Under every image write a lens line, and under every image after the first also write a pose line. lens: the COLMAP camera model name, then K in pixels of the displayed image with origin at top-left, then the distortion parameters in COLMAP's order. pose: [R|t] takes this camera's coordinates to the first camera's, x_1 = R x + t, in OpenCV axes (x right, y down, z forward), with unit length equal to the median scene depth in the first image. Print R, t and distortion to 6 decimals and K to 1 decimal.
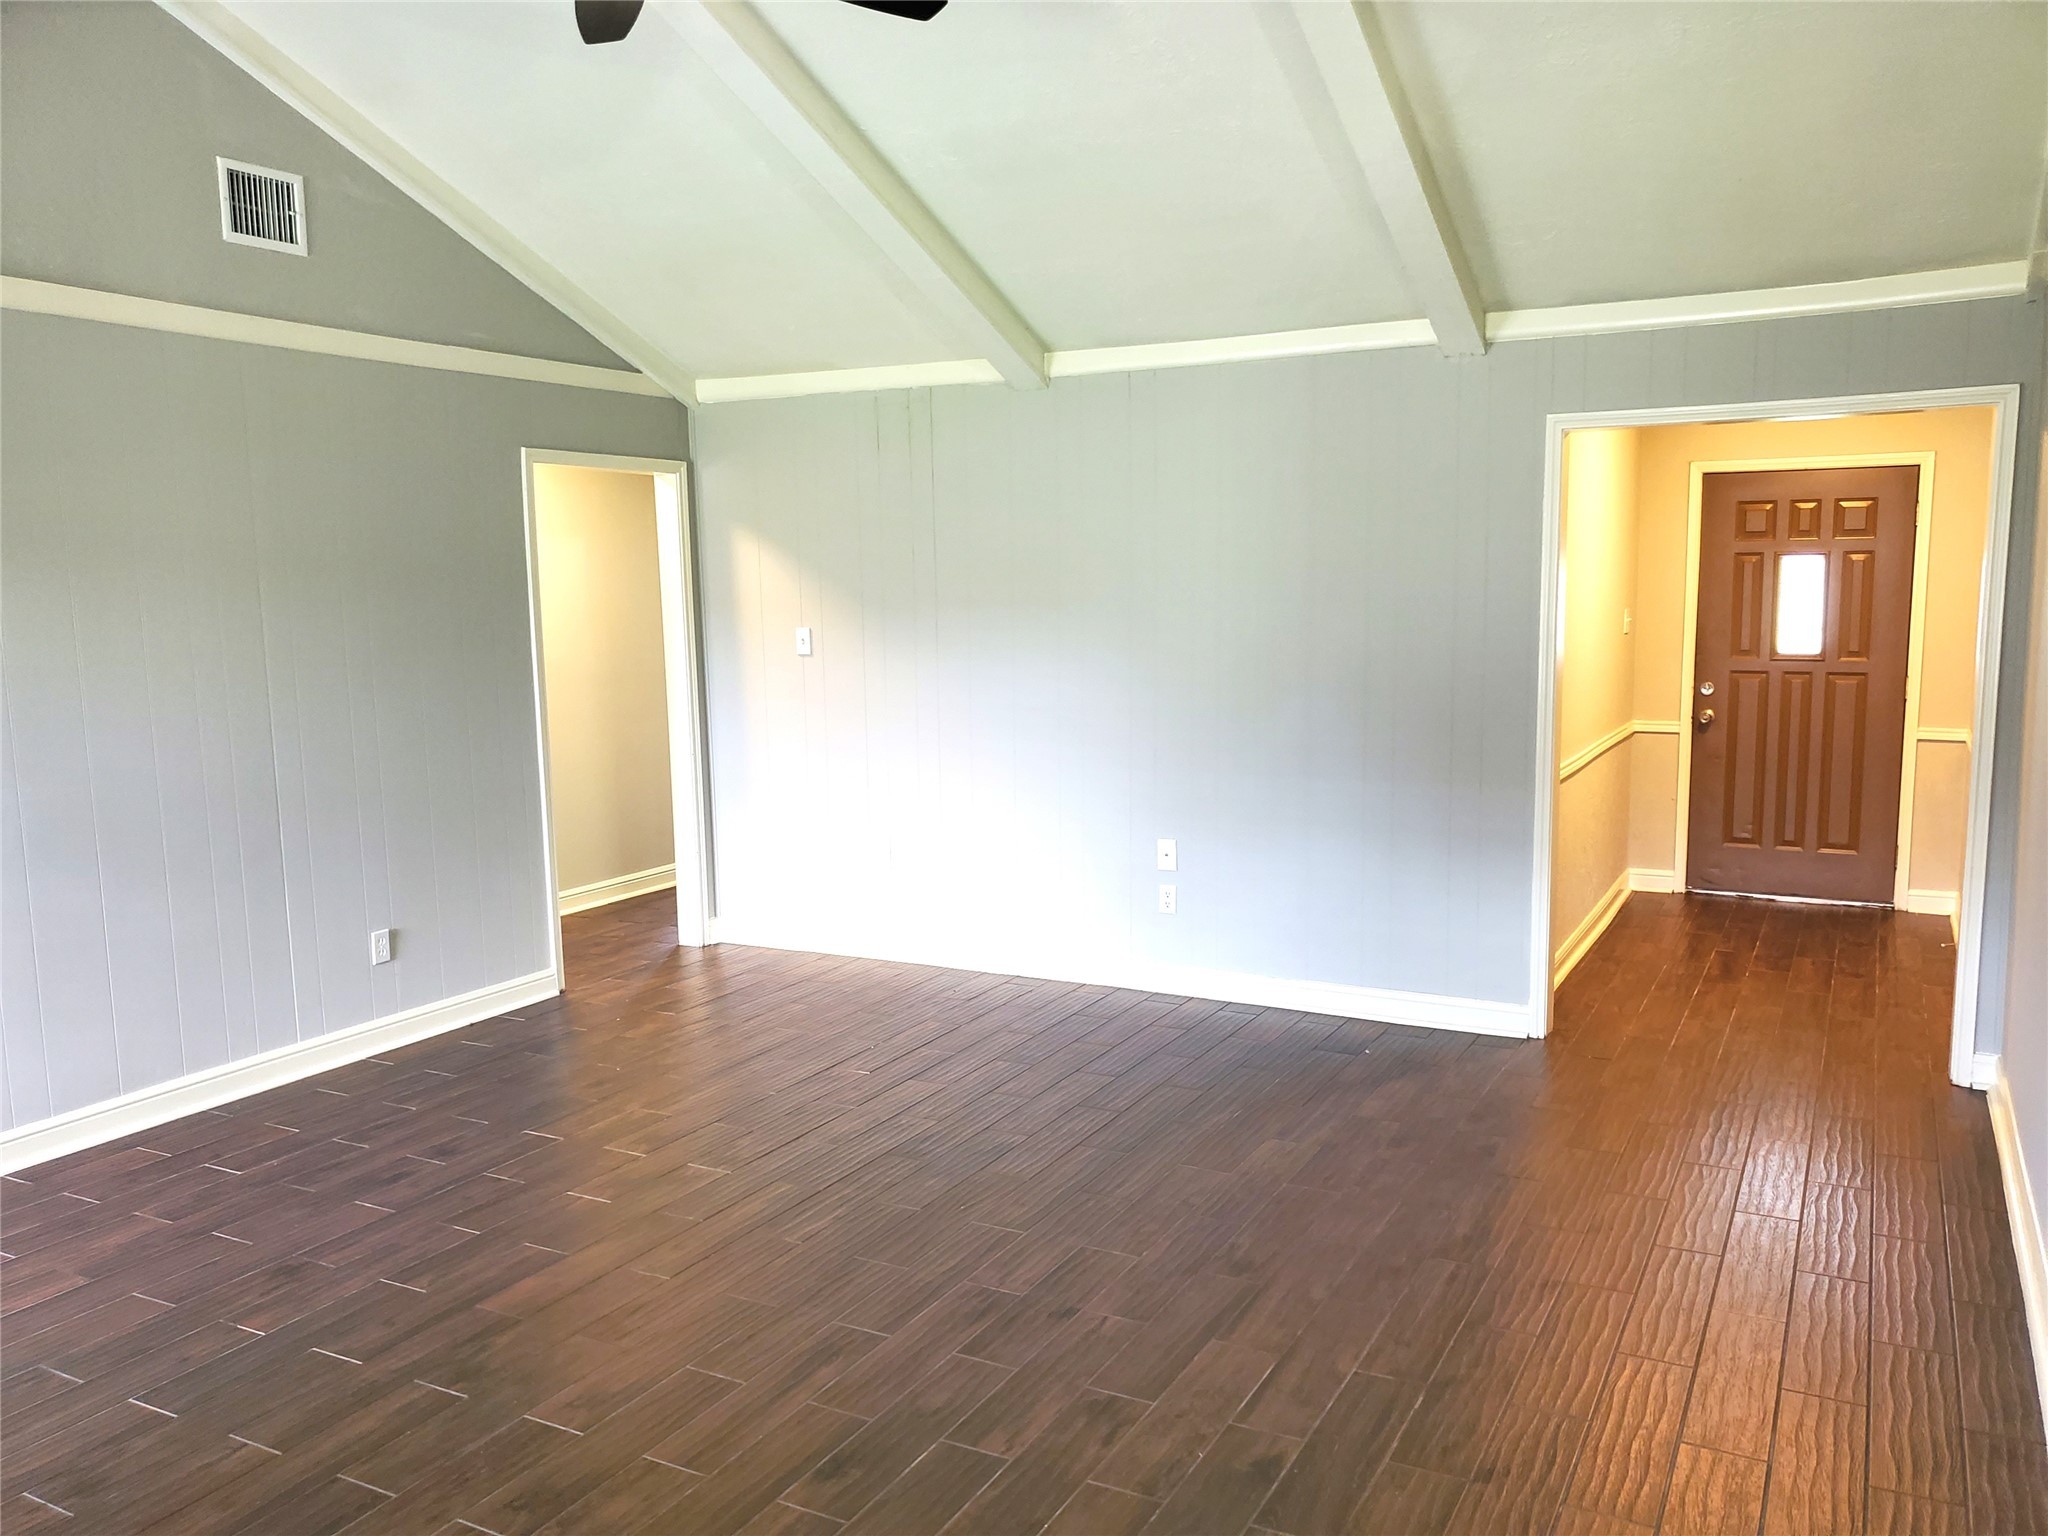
lens RADIAL K [[1603.0, 0, 1022.7], [0, 1603.0, 776.9], [0, 0, 1]] dist [0.021715, -0.009242]
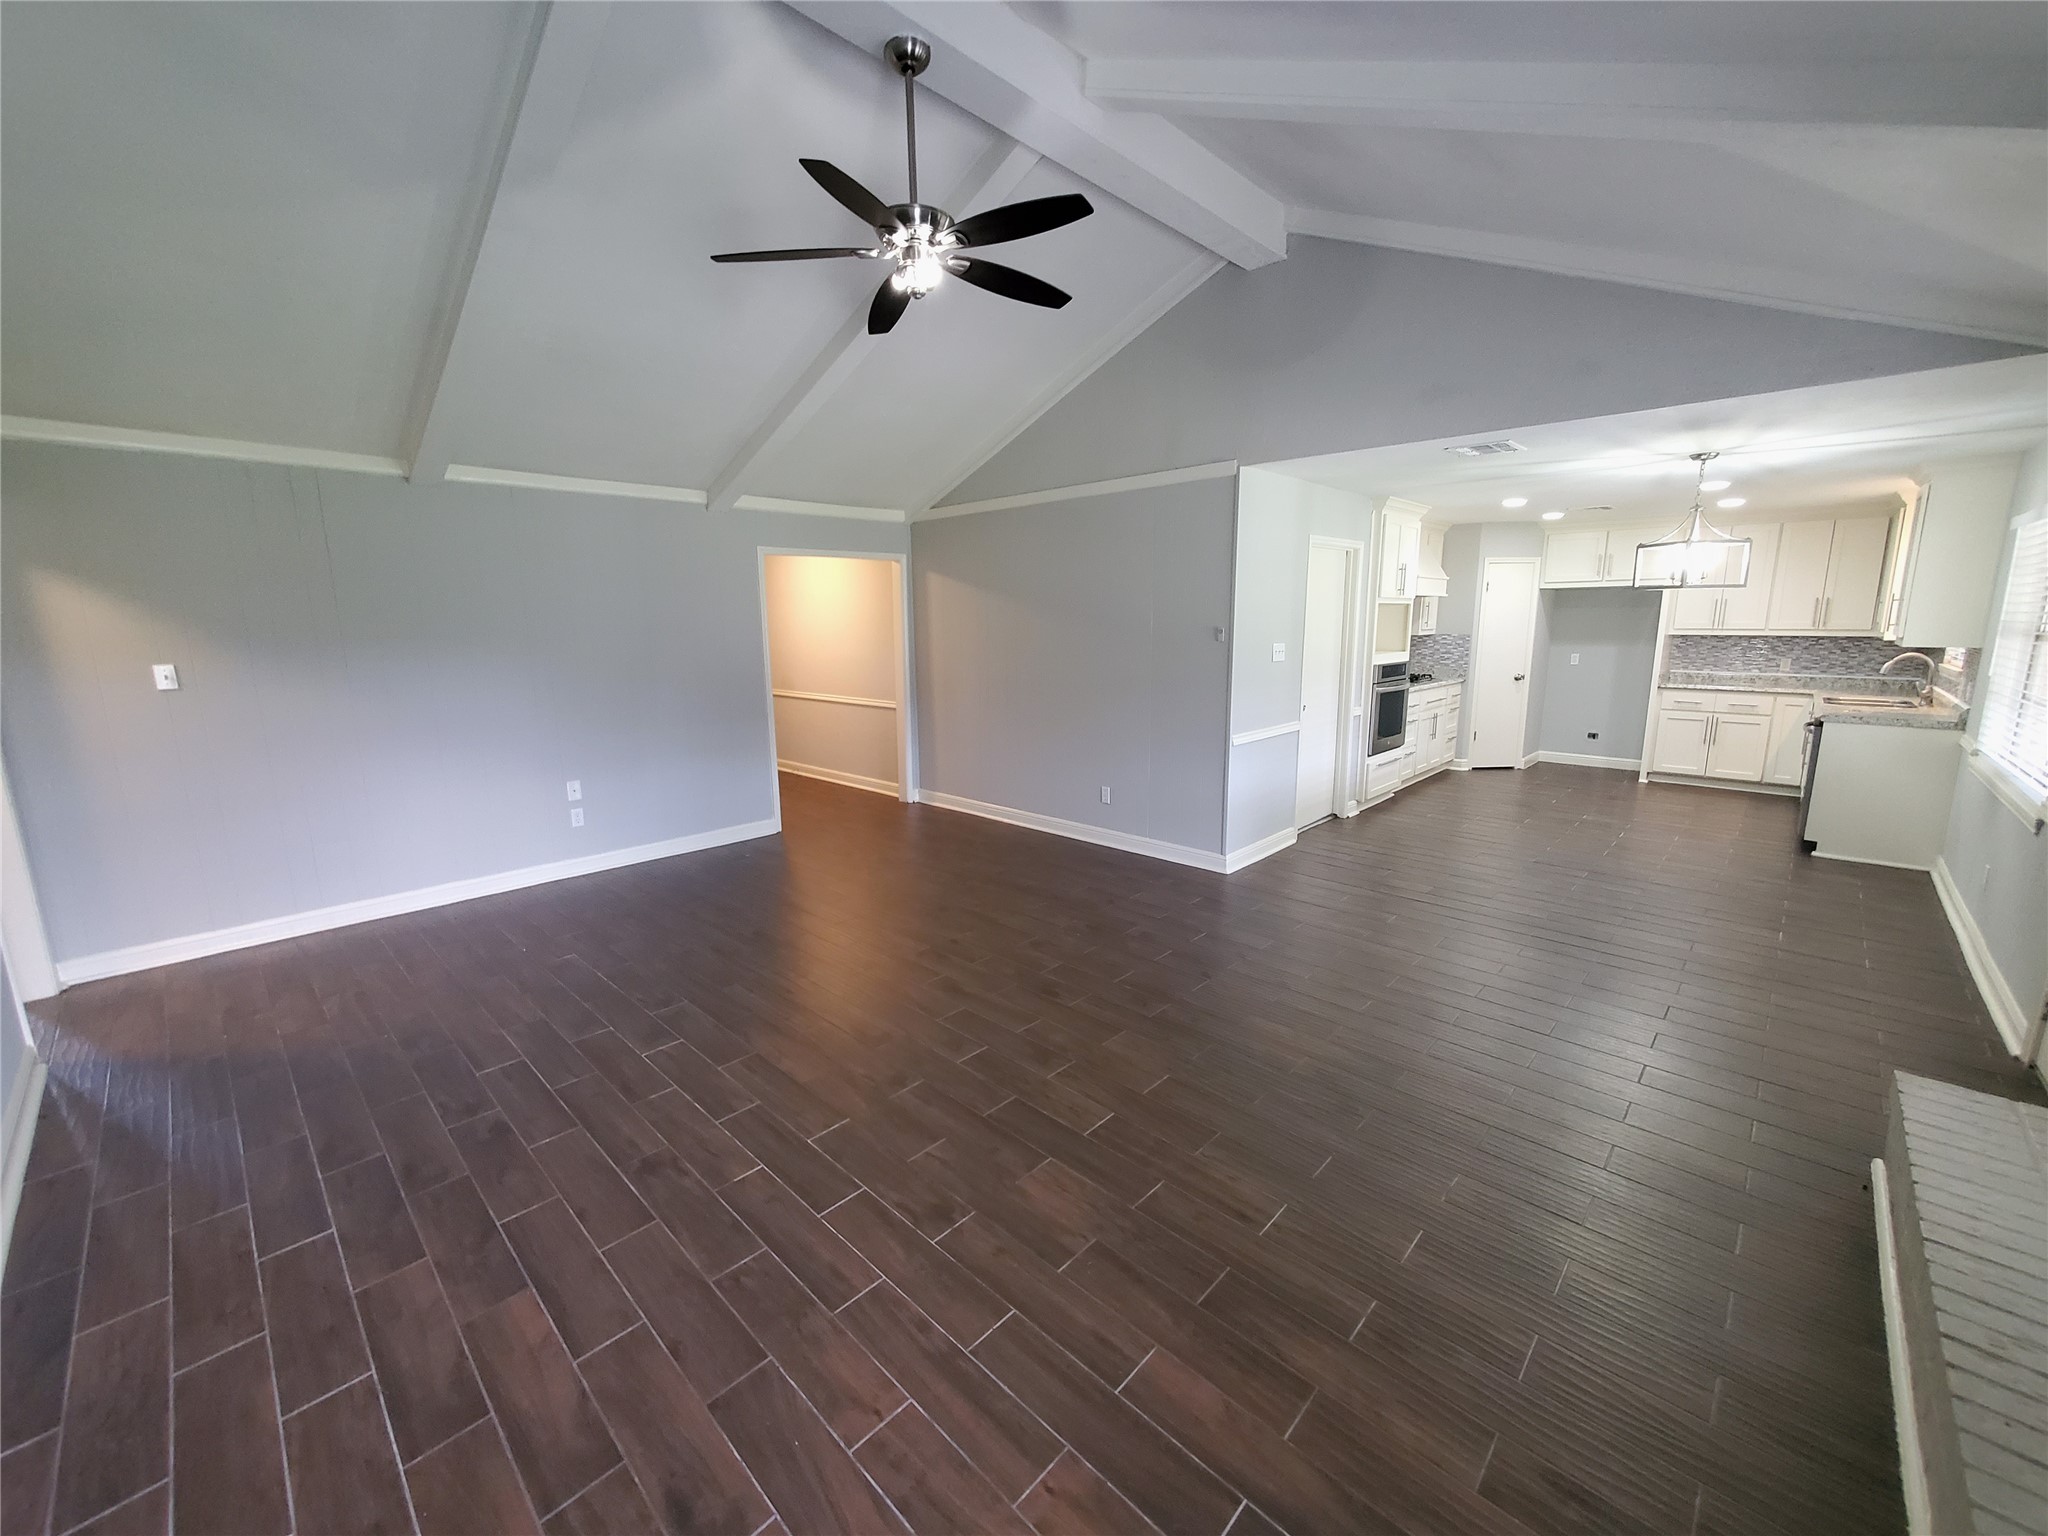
lens RADIAL K [[826.9, 0, 1009.8], [0, 826.9, 765.0], [0, 0, 1]] dist [-0.003210, -0.000829]
pose [[0.265463, -0.157916, 0.951100, -0.720563], [0.126071, 0.983710, 0.128143, -0.036122], [-0.955843, 0.085889, 0.281047, 0.403203]]
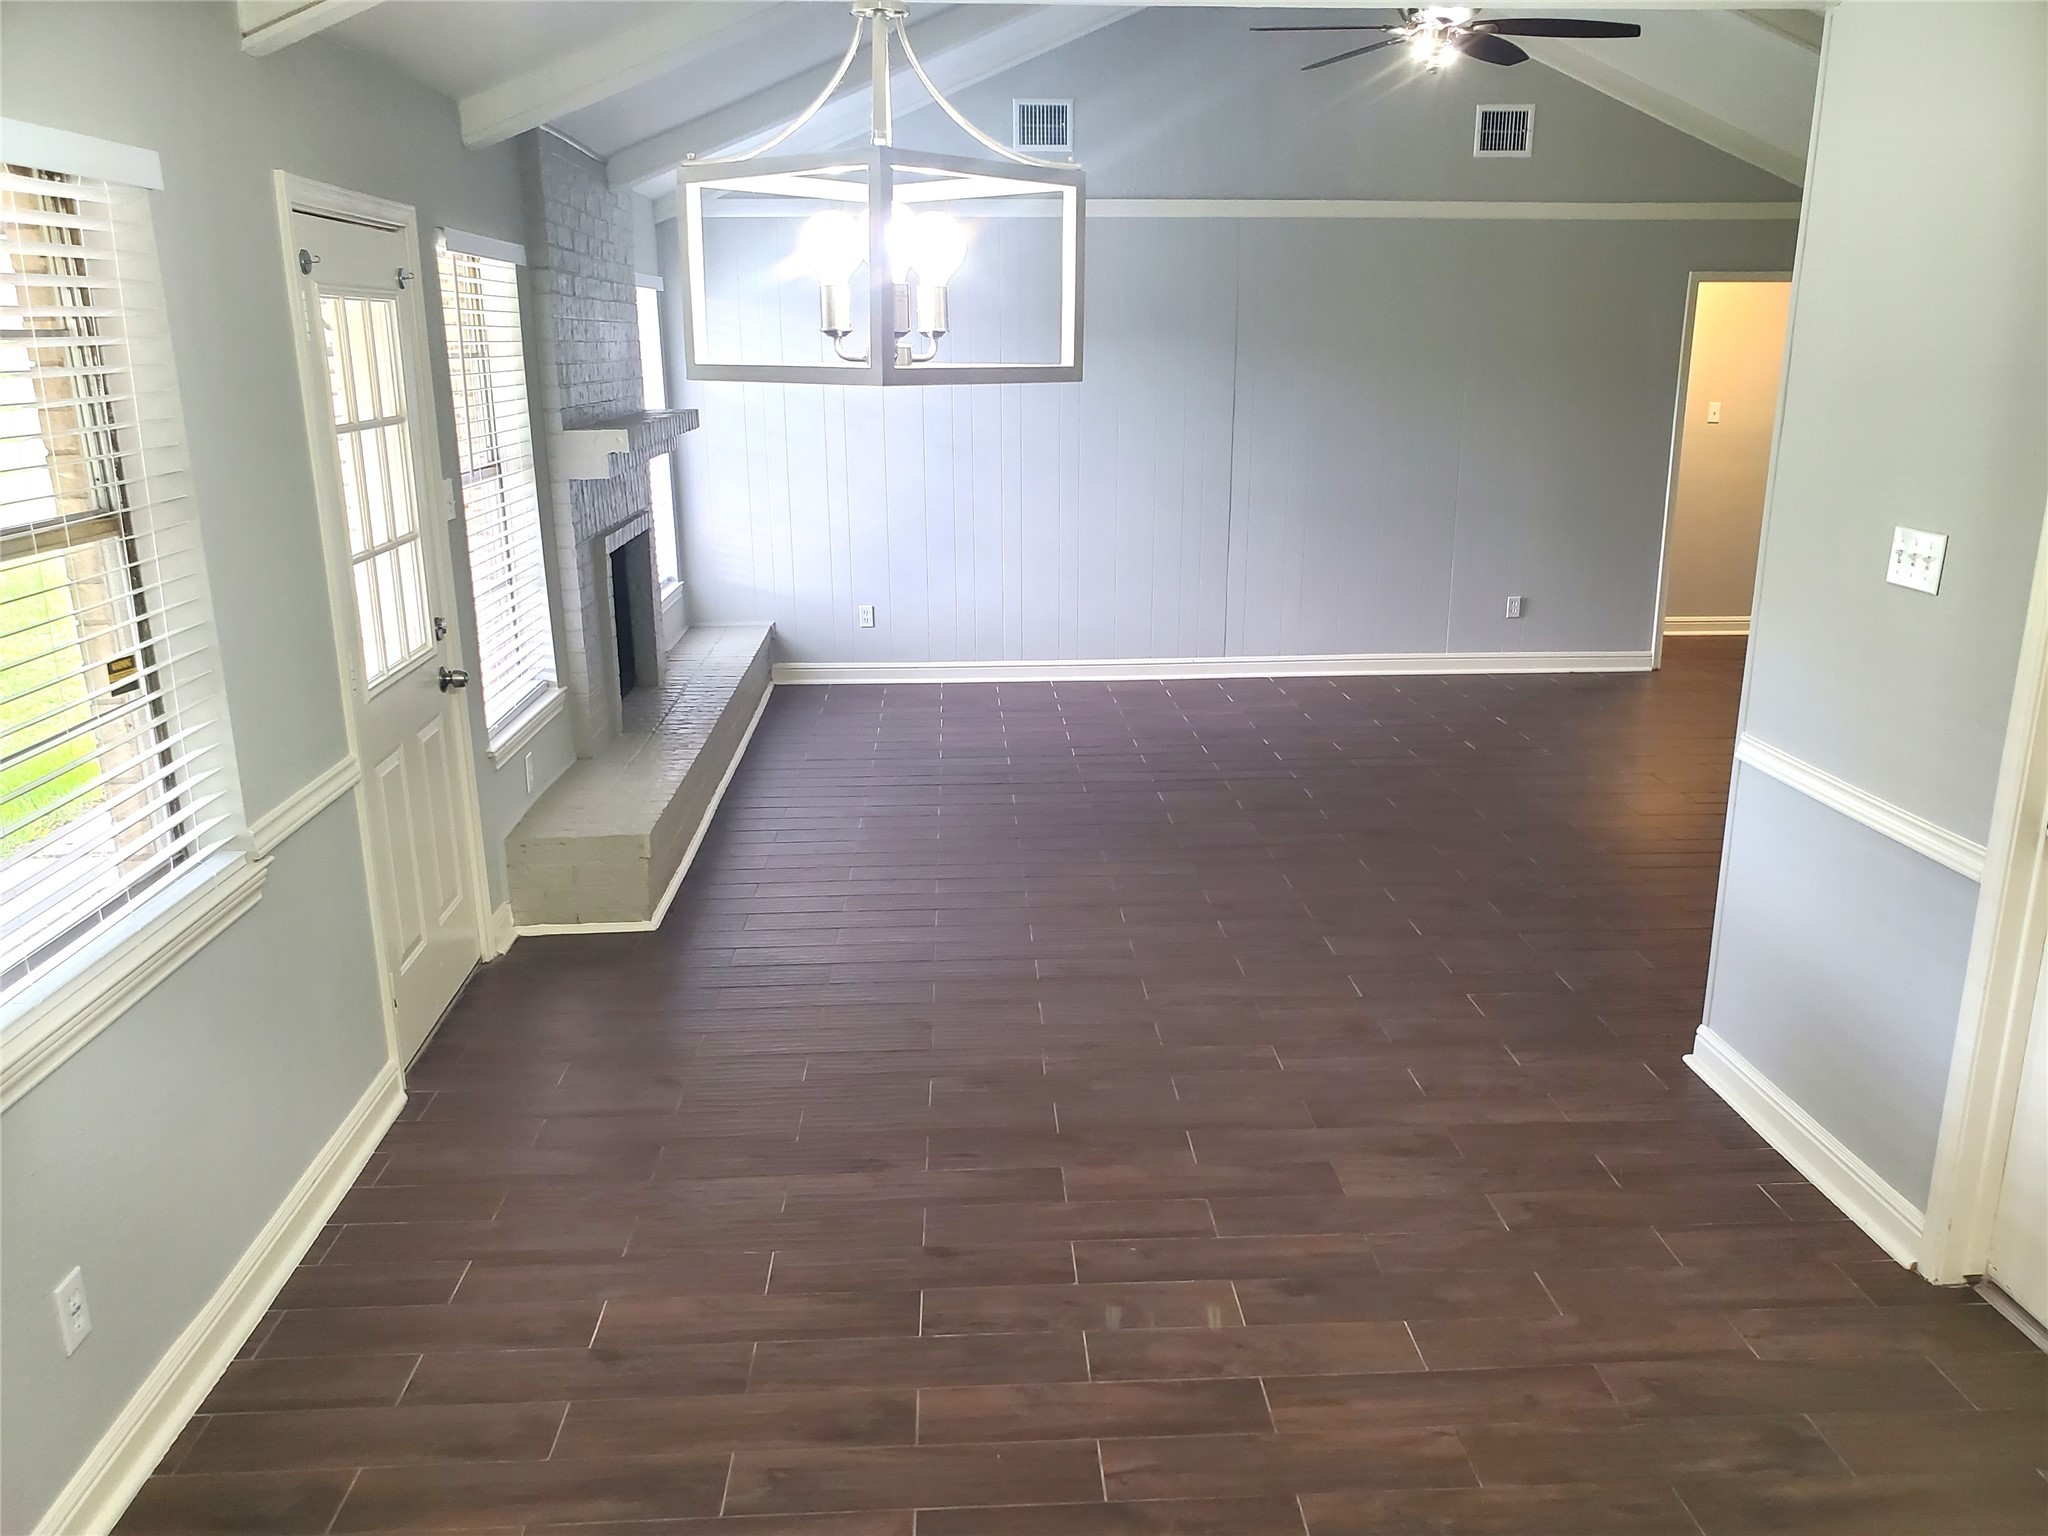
lens RADIAL K [[1603.0, 0, 1061.9], [0, 1603.0, 755.1], [0, 0, 1]] dist [0.021715, -0.009242]
pose [[0.537721, 0.225408, -0.812433, 0.750525], [-0.115056, 0.974203, 0.194139, -0.008784], [0.835235, -0.010918, 0.549784, -0.259878]]
